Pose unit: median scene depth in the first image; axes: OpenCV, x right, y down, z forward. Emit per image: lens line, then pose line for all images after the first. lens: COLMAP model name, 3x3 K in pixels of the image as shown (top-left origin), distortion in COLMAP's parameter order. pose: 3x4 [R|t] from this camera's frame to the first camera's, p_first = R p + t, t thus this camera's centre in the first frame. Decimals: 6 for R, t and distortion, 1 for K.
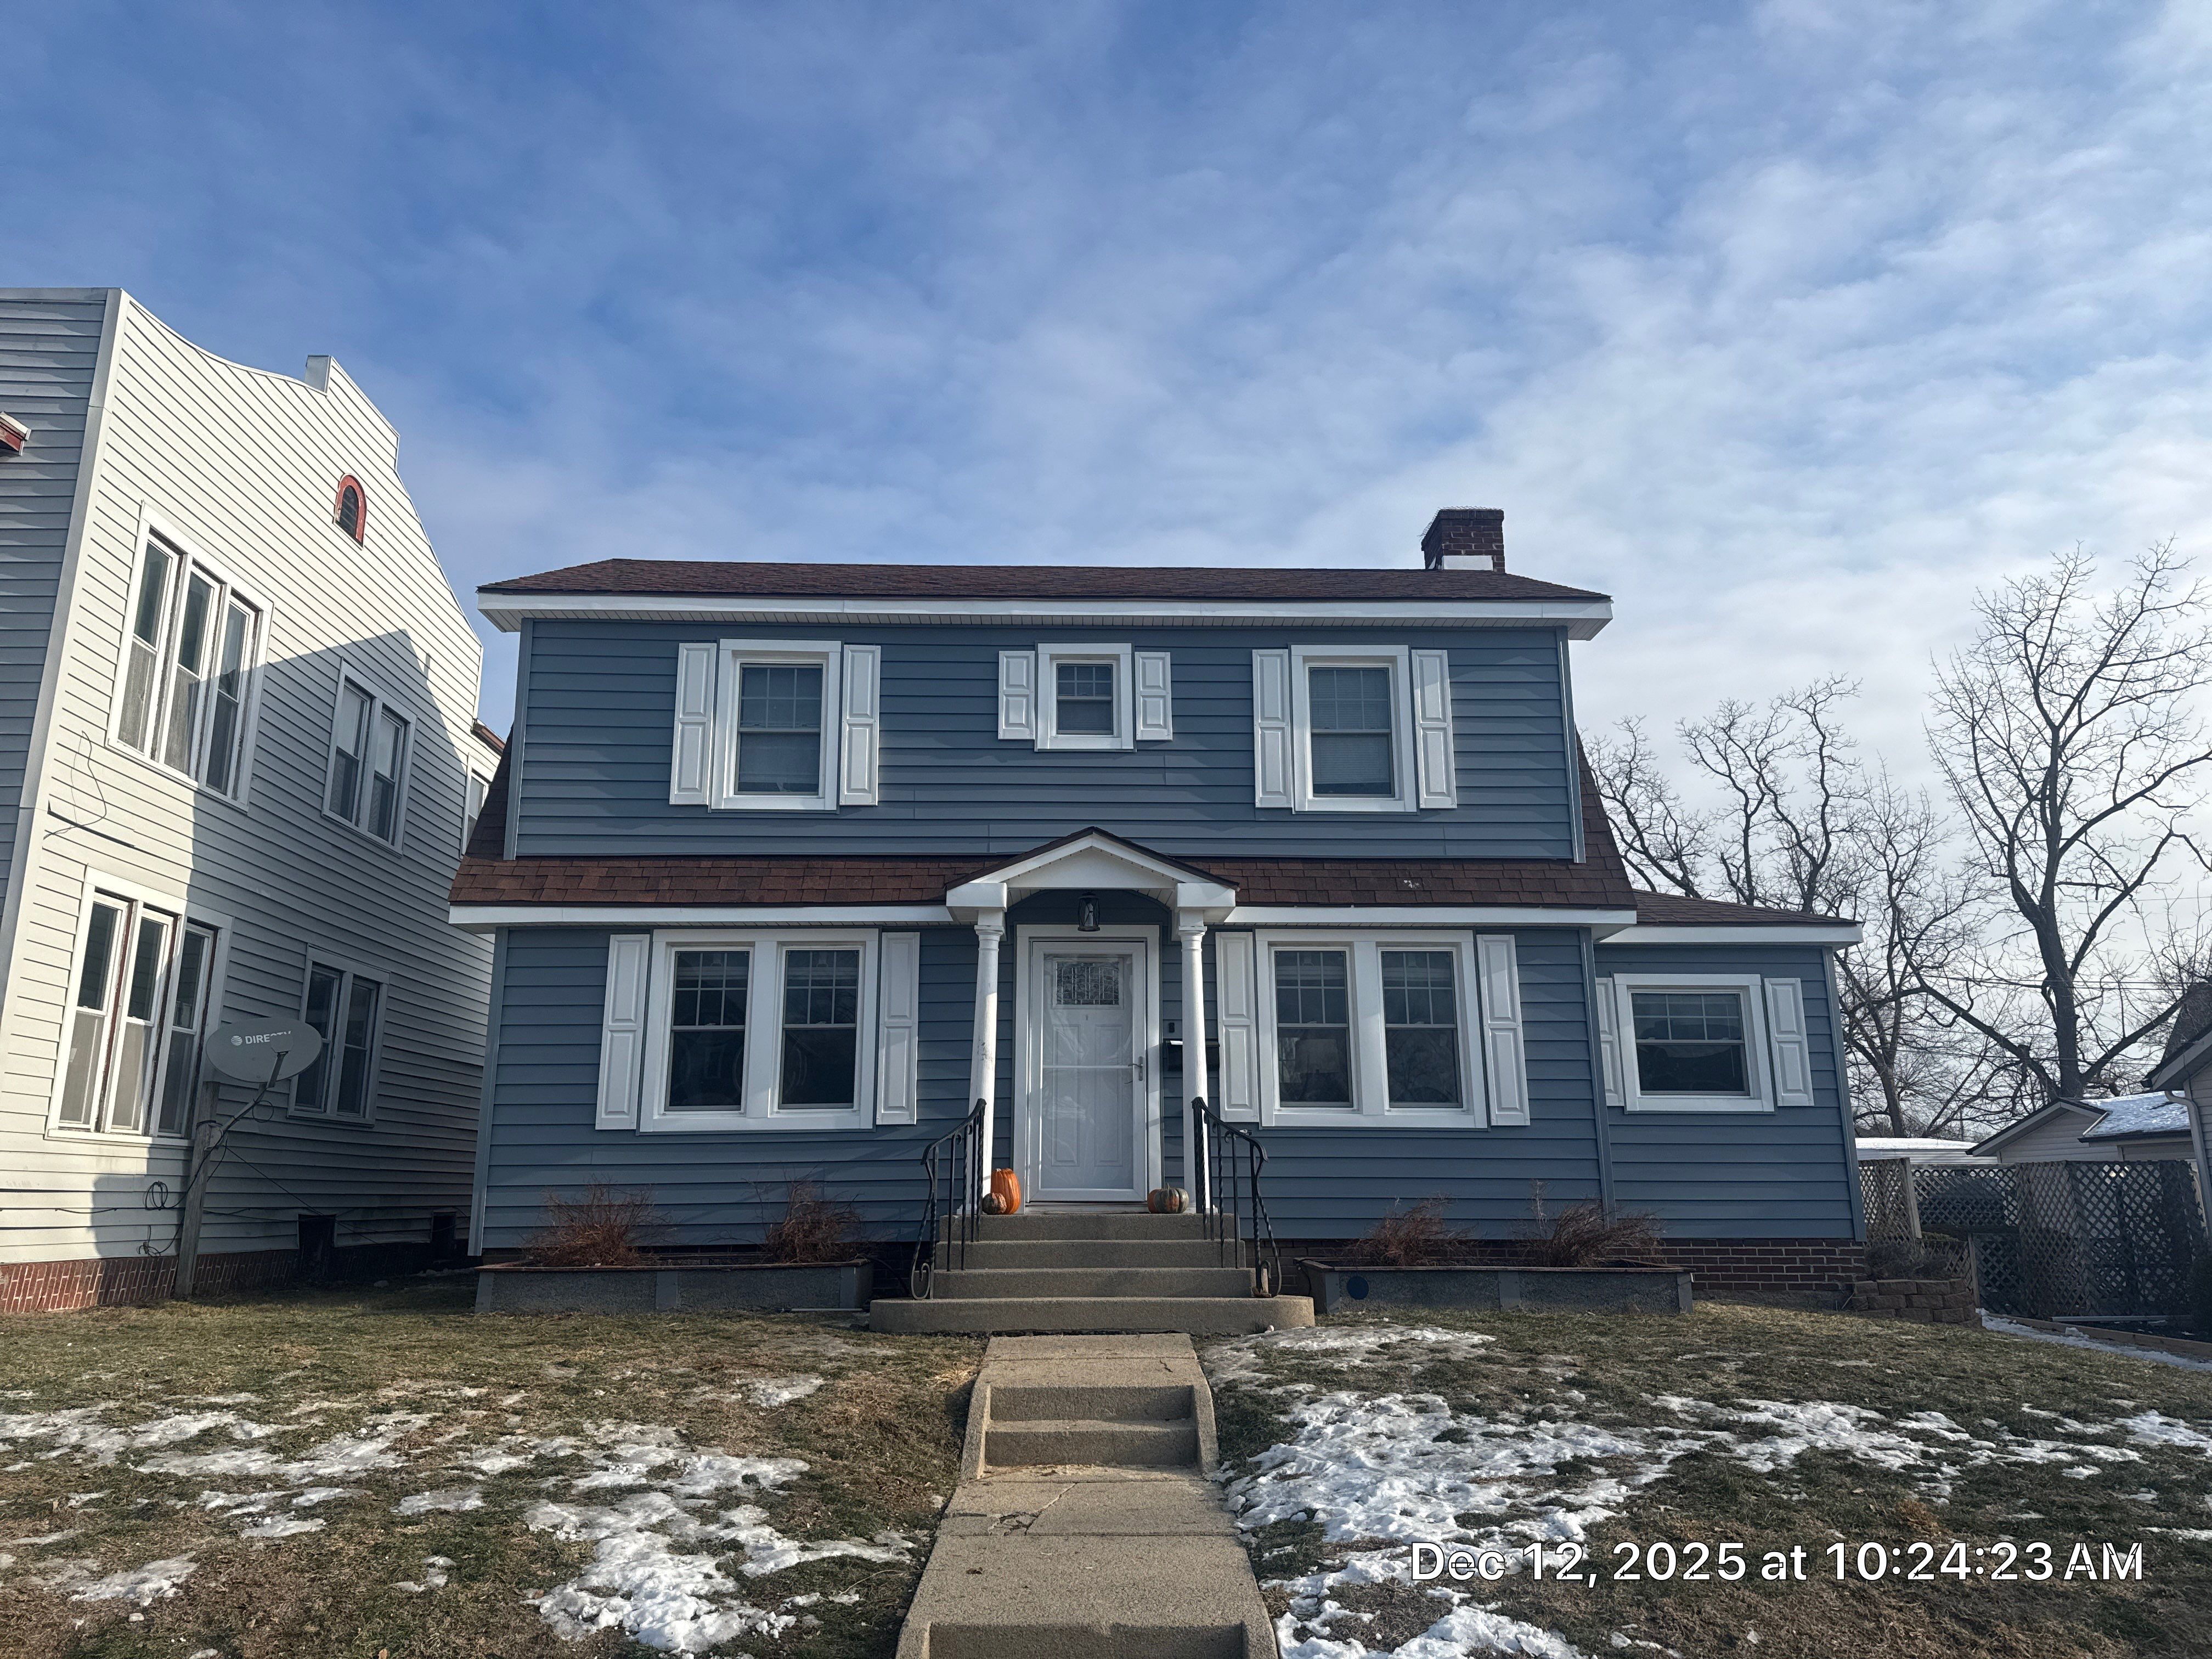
lens RADIAL K [[1533.9, 0, 1106.0], [0, 1533.9, 829.5], [0, 0, 1]] dist [0.104573, -0.142076]
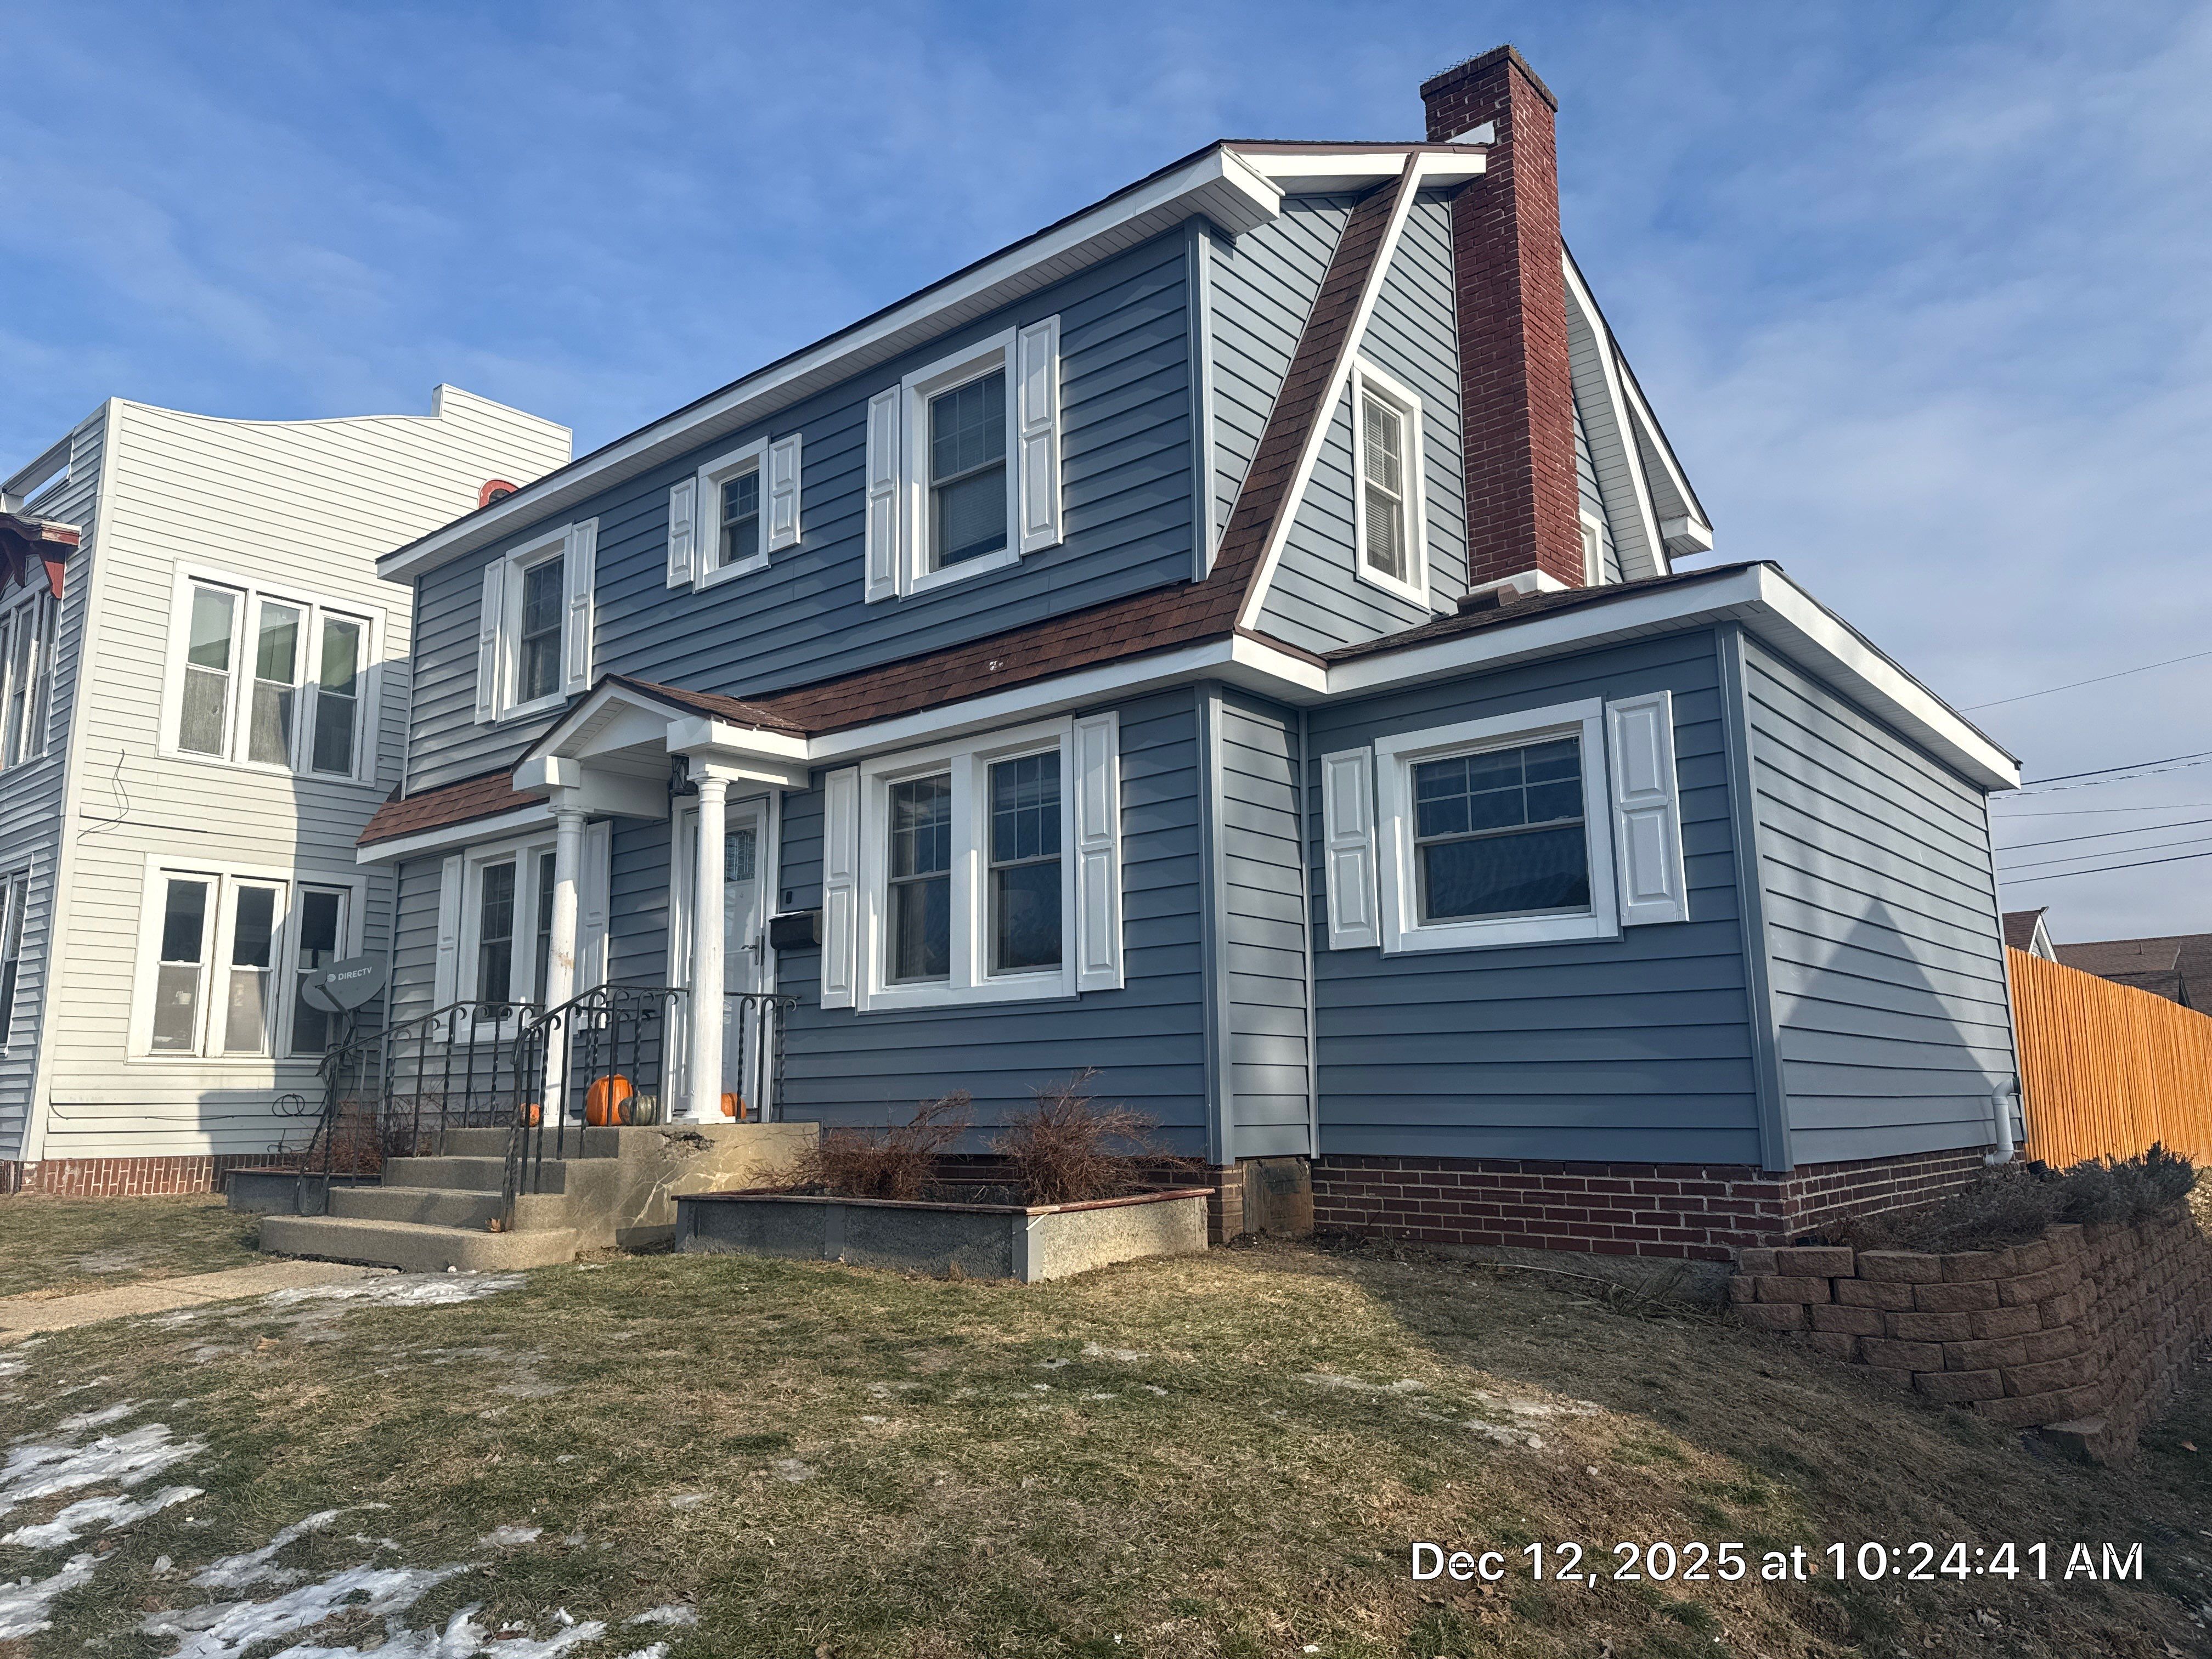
lens RADIAL K [[1533.9, 0, 1106.0], [0, 1533.9, 829.5], [0, 0, 1]] dist [0.104573, -0.142076]
pose [[0.740793, -0.121619, -0.660632, 0.682635], [0.166944, 0.985950, 0.005694, 0.112631], [0.650658, -0.114506, 0.750688, 0.483934]]
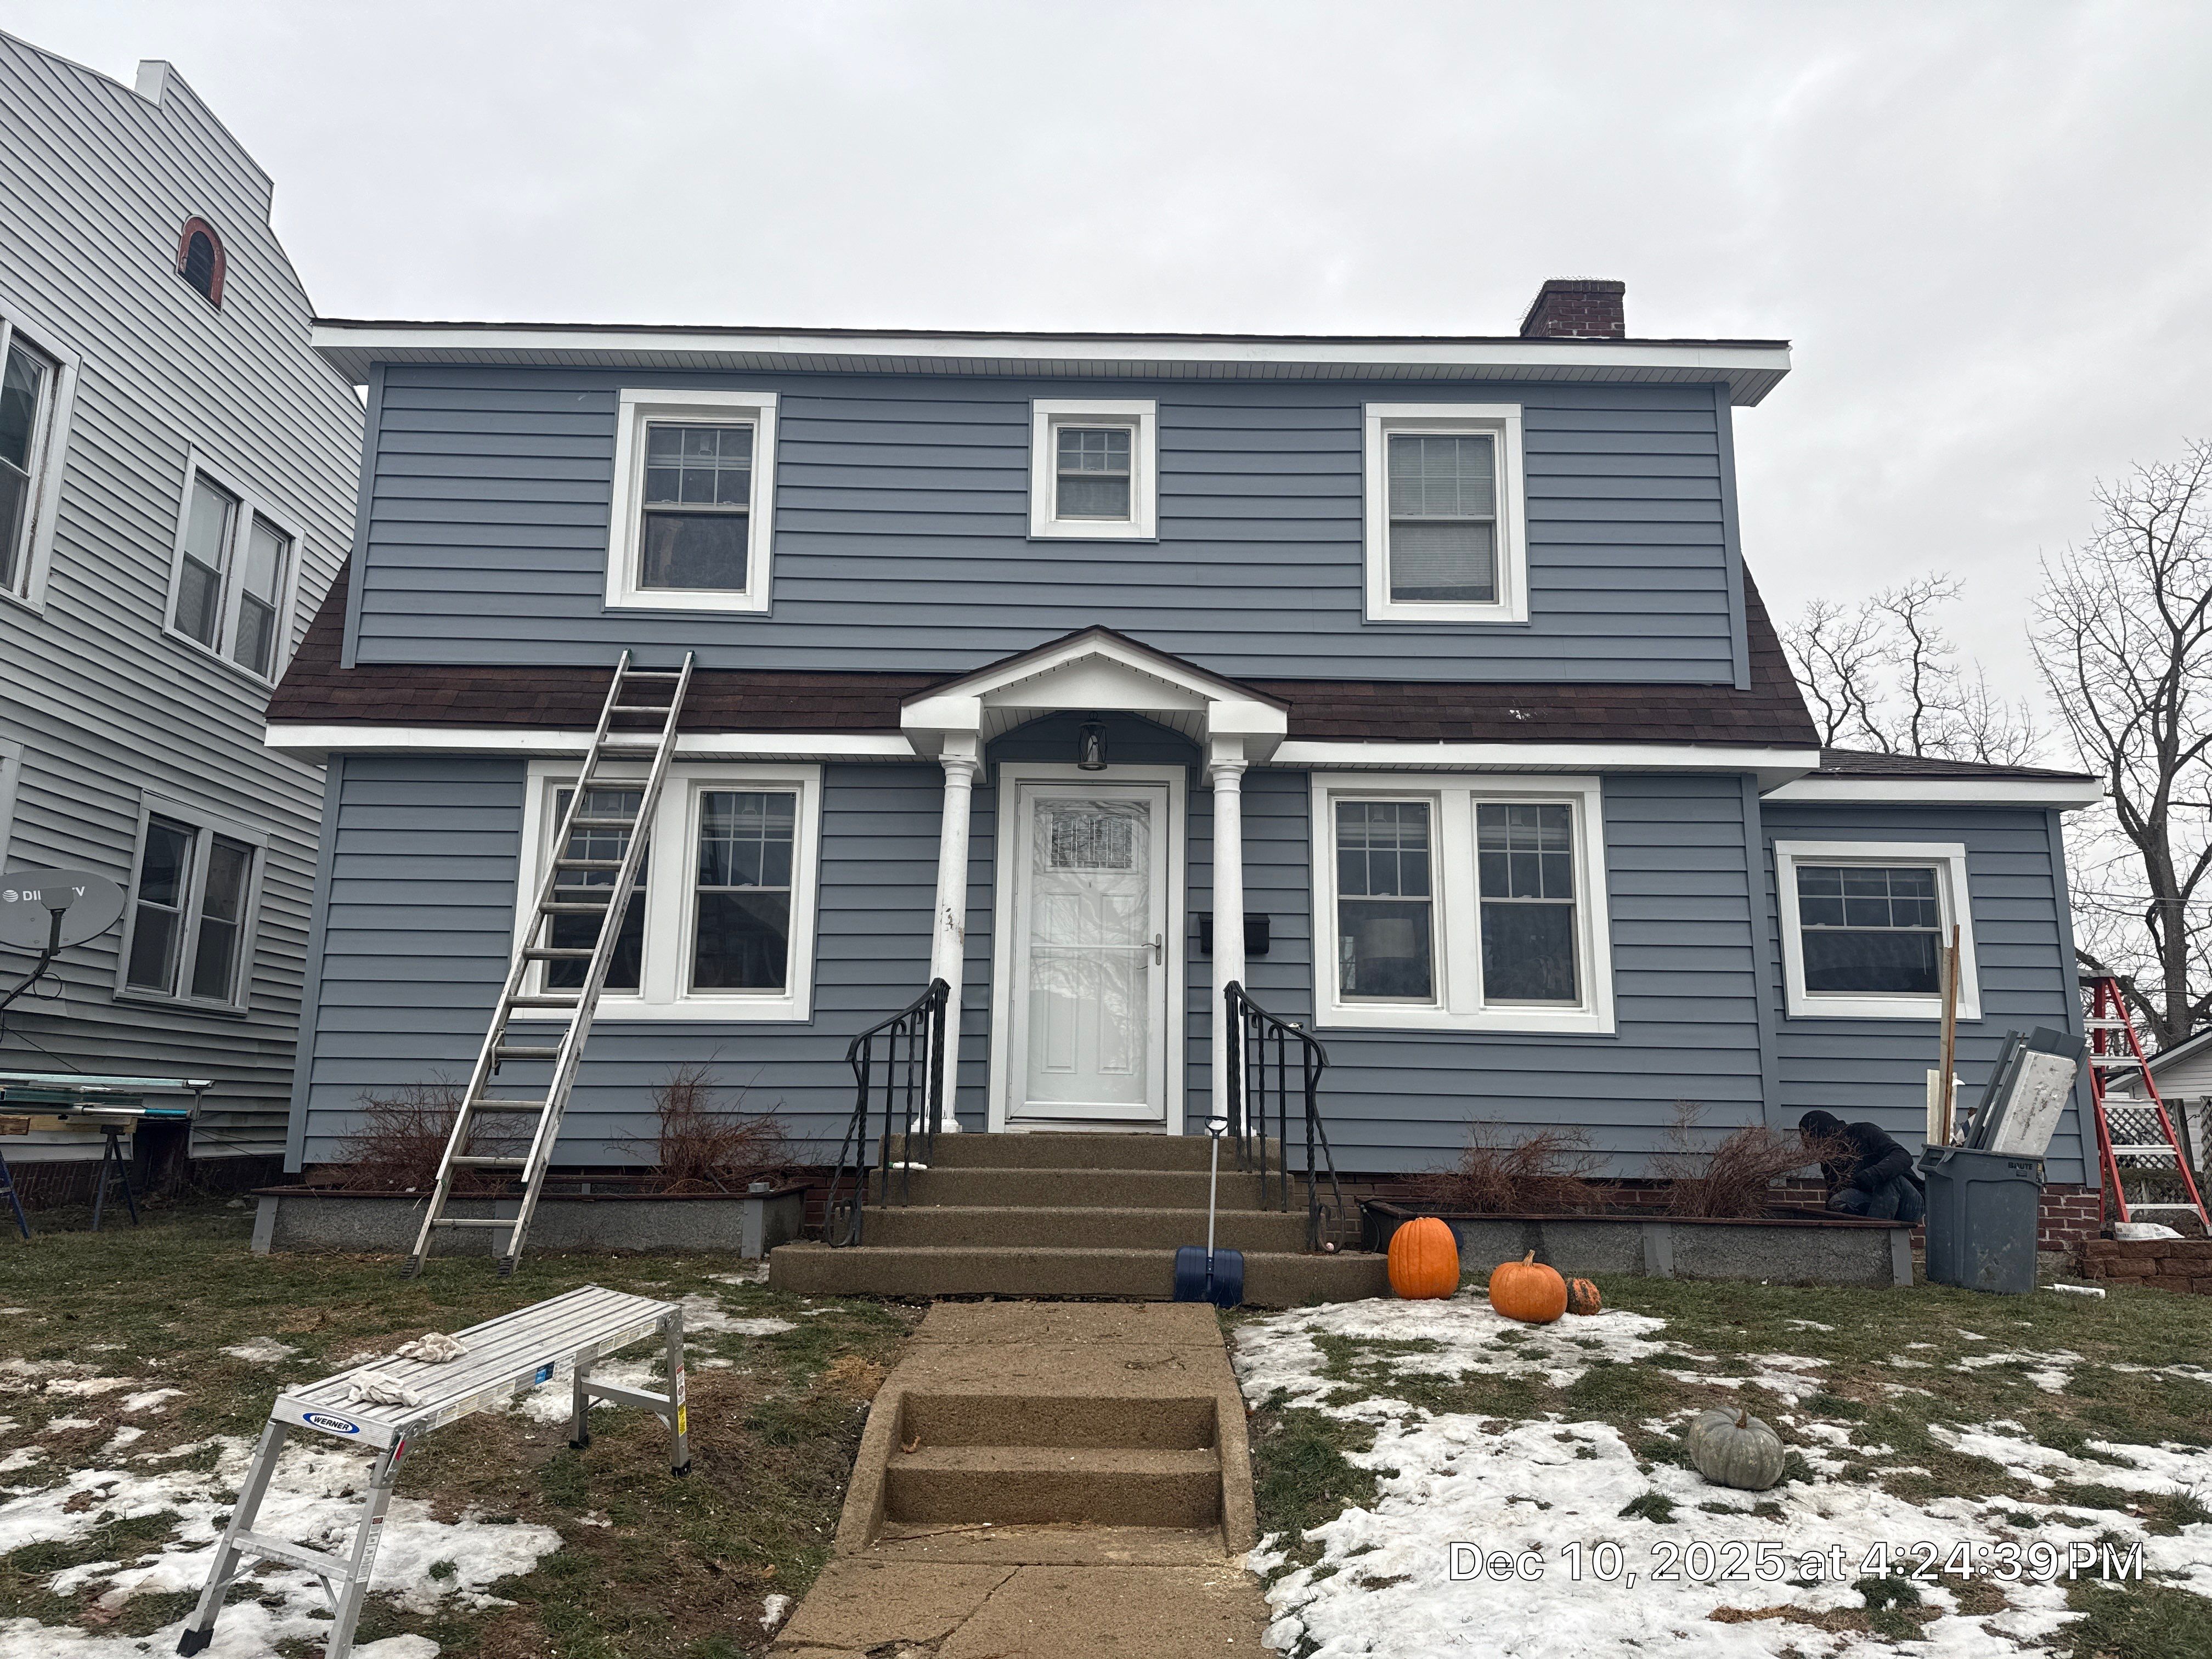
lens RADIAL K [[1507.9, 0, 1106.0], [0, 1507.9, 829.5], [0, 0, 1]] dist [0.062906, -0.056262]
pose [[0.999534, 0.012575, -0.027828, 0.015978], [-0.011403, 0.999057, 0.041893, 0.062063], [0.028329, -0.041556, 0.998734, 0.242350]]
